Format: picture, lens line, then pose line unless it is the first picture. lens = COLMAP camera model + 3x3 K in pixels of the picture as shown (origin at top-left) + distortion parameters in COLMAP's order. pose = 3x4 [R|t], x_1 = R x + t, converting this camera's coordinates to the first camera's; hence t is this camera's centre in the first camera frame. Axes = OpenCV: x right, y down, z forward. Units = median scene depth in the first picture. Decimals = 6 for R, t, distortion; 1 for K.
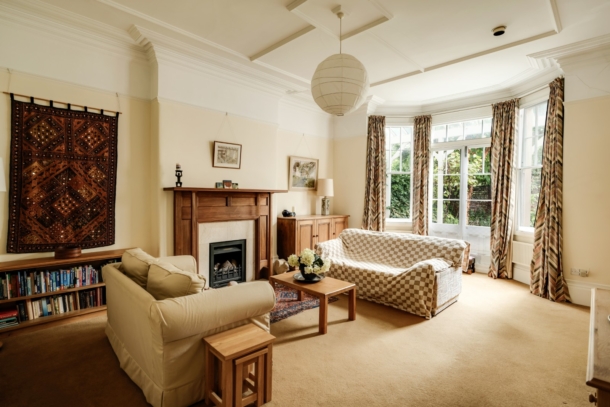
lens RADIAL K [[301.7, 0, 305.0], [0, 301.7, 203.5], [0, 0, 1]] dist [0.000522, -0.000068]
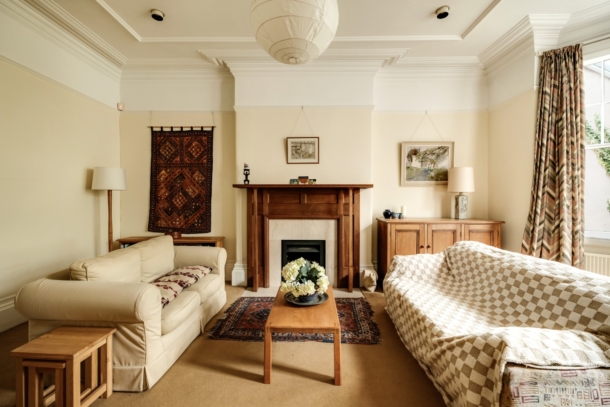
lens RADIAL K [[273.2, 0, 305.0], [0, 273.2, 203.5], [0, 0, 1]] dist [-0.001206, -0.000088]
pose [[0.693152, 0.004766, -0.720775, 0.385710], [-0.013082, 0.999897, -0.005969, 0.014769], [0.720672, 0.013566, 0.693143, 0.418703]]
